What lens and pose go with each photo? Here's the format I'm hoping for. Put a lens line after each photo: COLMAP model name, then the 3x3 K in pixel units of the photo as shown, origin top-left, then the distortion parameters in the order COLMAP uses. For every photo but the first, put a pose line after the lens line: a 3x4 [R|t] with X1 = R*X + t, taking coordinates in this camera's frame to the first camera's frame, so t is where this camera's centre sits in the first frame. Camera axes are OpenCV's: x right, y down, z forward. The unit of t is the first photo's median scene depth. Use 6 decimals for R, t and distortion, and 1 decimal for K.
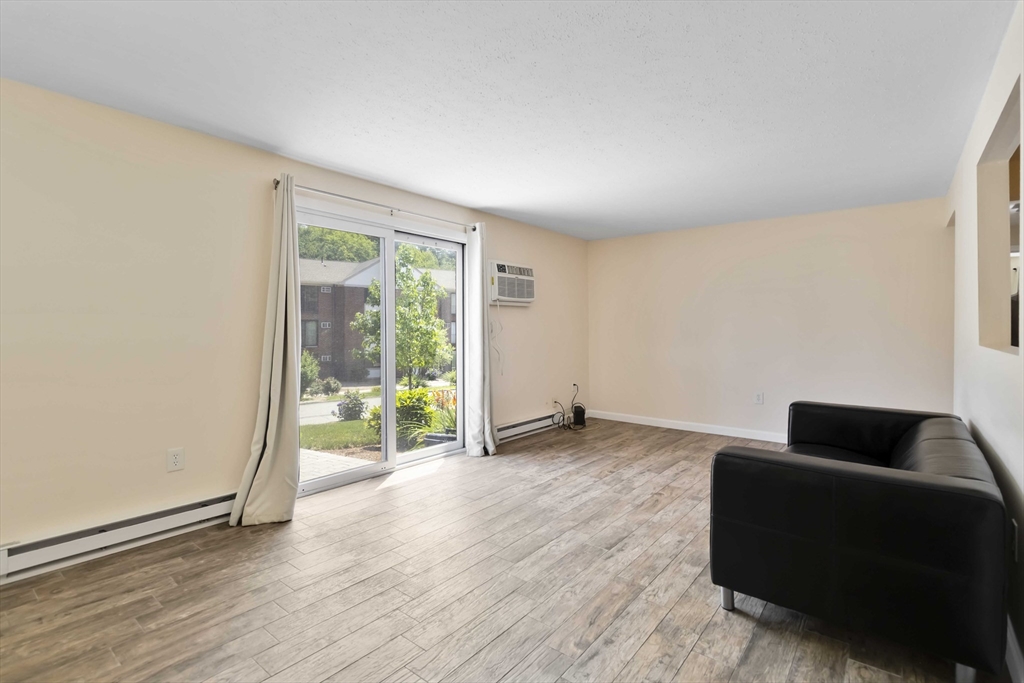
lens RADIAL K [[477.6, 0, 518.6], [0, 477.6, 330.6], [0, 0, 1]] dist [0.002281, -0.000118]
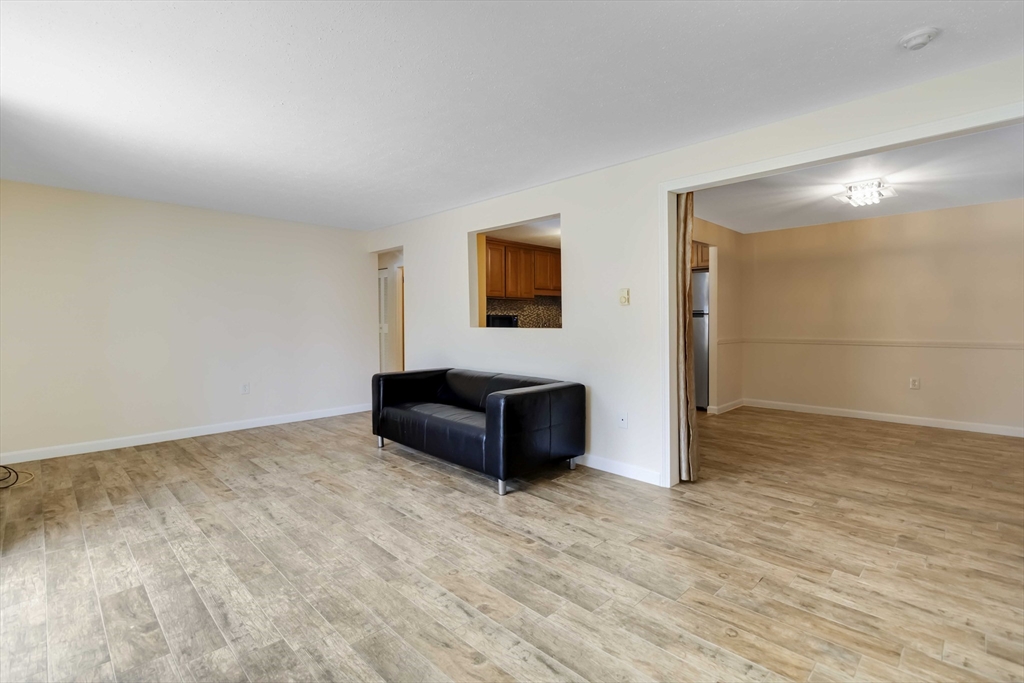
lens RADIAL K [[477.6, 0, 516.5], [0, 477.6, 318.4], [0, 0, 1]] dist [0.002281, -0.000118]
pose [[0.116612, -0.001281, 0.993177, -0.629226], [0.011234, 0.999937, -0.000029, -0.000190], [-0.993114, 0.011161, 0.116619, 0.428757]]
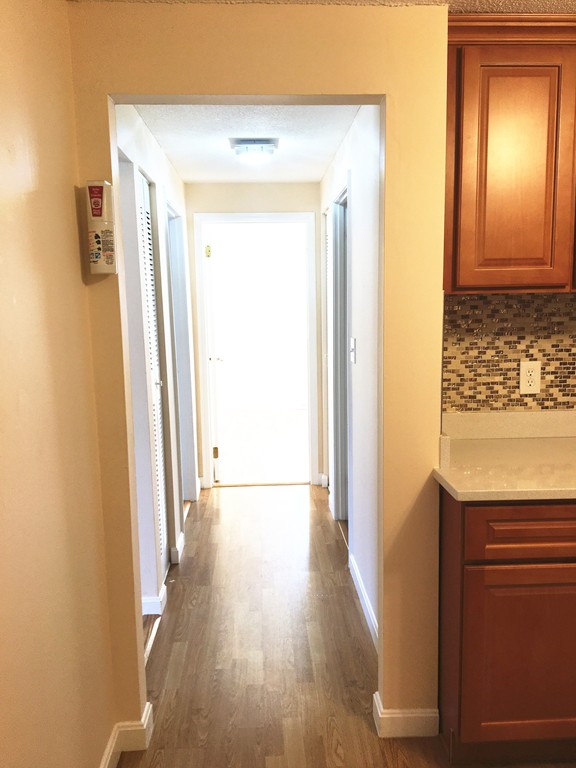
lens RADIAL K [[643.7, 0, 288.8], [0, 643.7, 379.1], [0, 0, 1]] dist [0.065040, -0.094090]
pose [[0.759875, -0.099089, 0.642473, 0.684444], [0.020767, 0.991510, 0.128359, -0.082343], [-0.649738, -0.084194, 0.755481, 0.409040]]
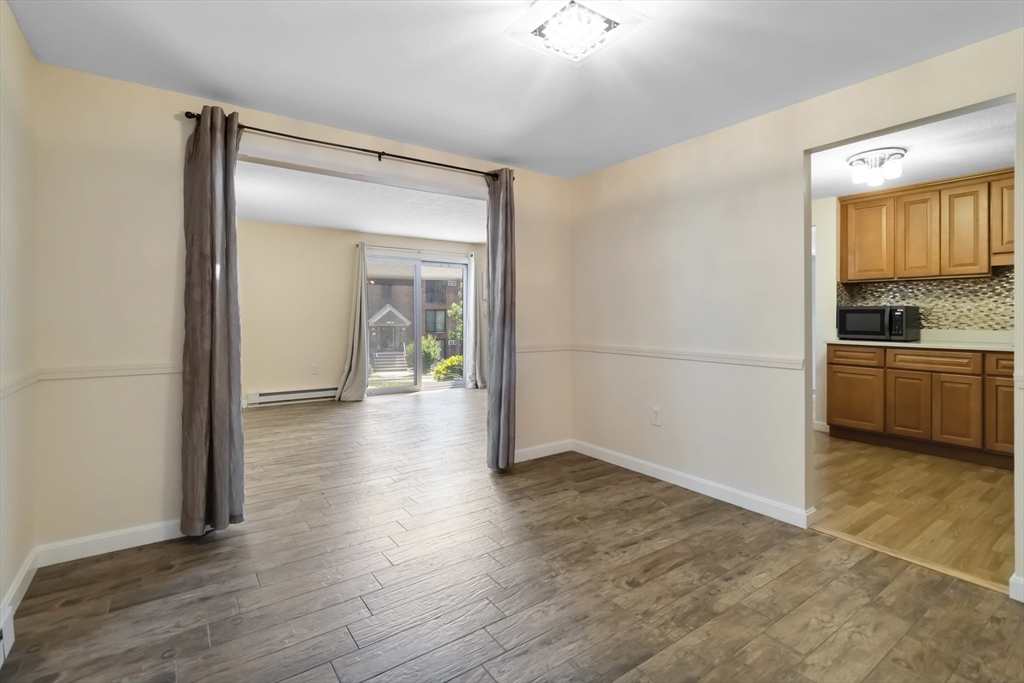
lens RADIAL K [[477.6, 0, 519.0], [0, 477.6, 317.4], [0, 0, 1]] dist [0.002281, -0.000118]
pose [[0.959935, -0.002689, -0.280211, 0.689993], [0.001684, 0.999991, -0.003827, 0.018471], [0.280219, 0.003202, 0.959931, -0.740725]]
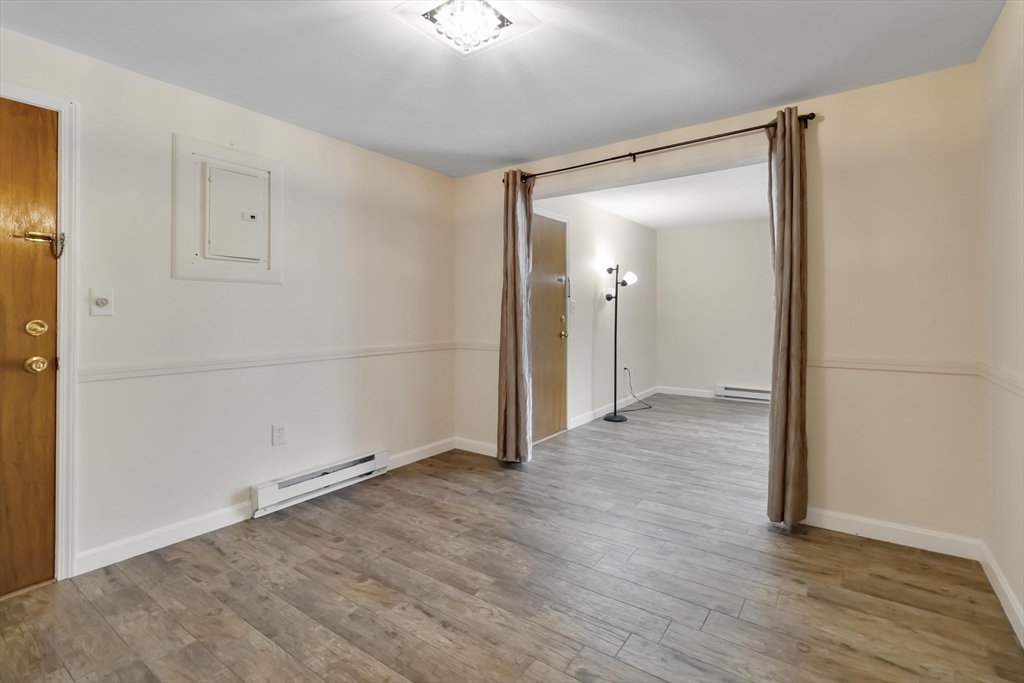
lens RADIAL K [[477.6, 0, 520.3], [0, 477.6, 319.5], [0, 0, 1]] dist [0.002281, -0.000118]
pose [[0.051570, 0.008467, -0.998633, 1.074692], [-0.003189, 0.999960, 0.008314, 0.015320], [0.998664, 0.002756, 0.051595, -0.237468]]
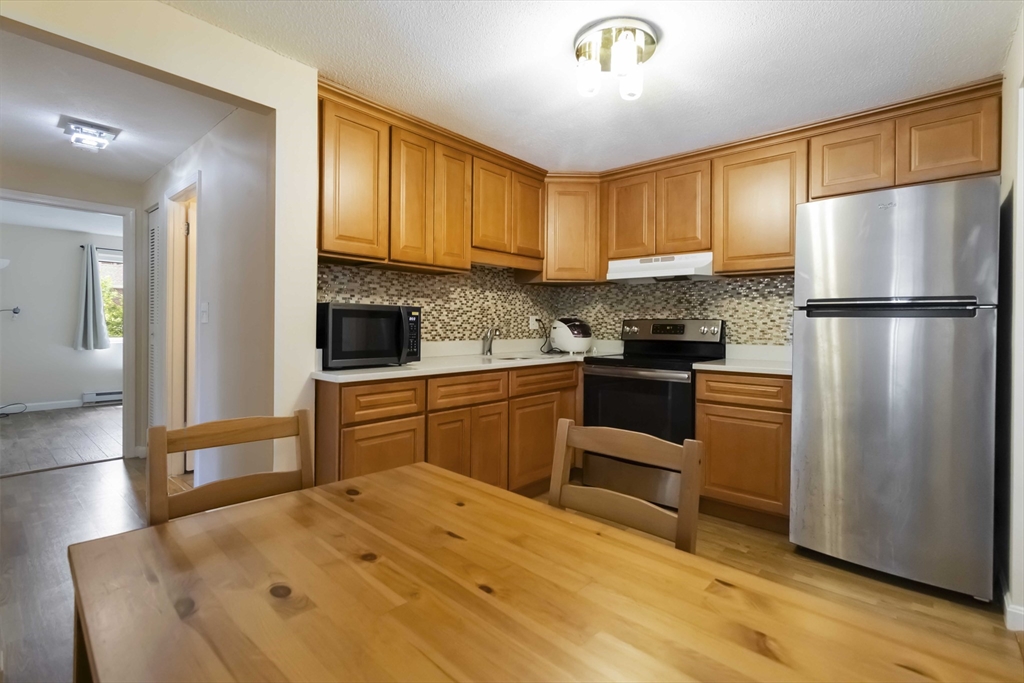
lens RADIAL K [[477.6, 0, 514.8], [0, 477.6, 324.5], [0, 0, 1]] dist [0.002281, -0.000118]
pose [[0.056160, -0.001320, 0.998421, 0.551871], [-0.004838, 0.999987, 0.001594, 0.011956], [-0.998410, -0.004920, 0.056153, 0.462261]]
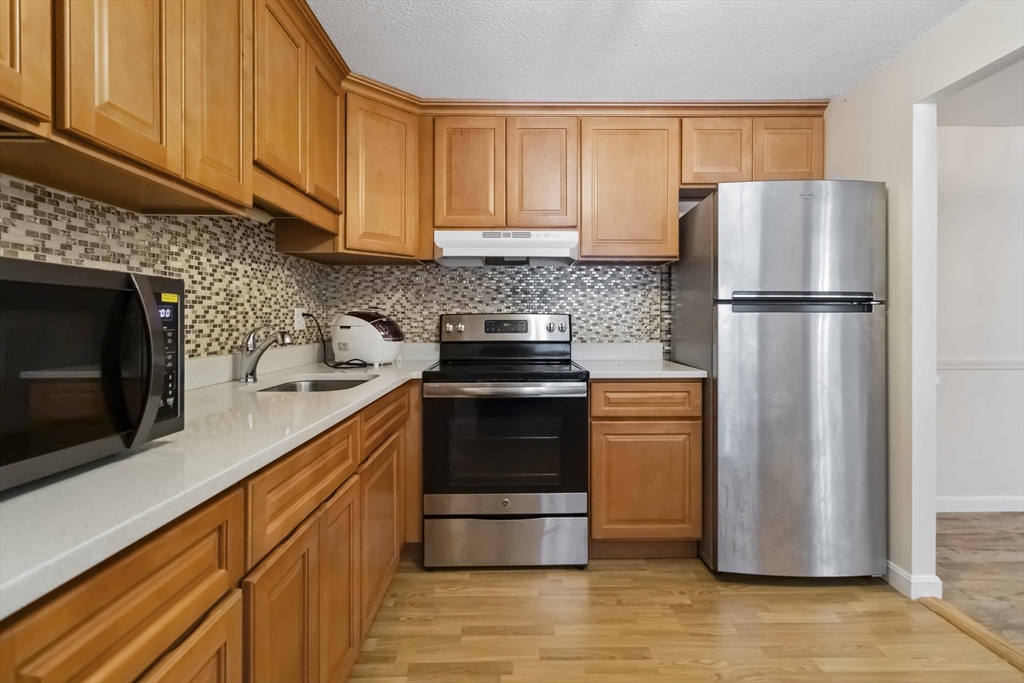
lens RADIAL K [[477.6, 0, 520.1], [0, 477.6, 320.7], [0, 0, 1]] dist [0.002281, -0.000118]
pose [[-0.624956, -0.003362, 0.780653, 0.945341], [0.001191, 0.999985, 0.005260, 0.008342], [-0.780659, 0.004217, -0.624943, 0.665879]]
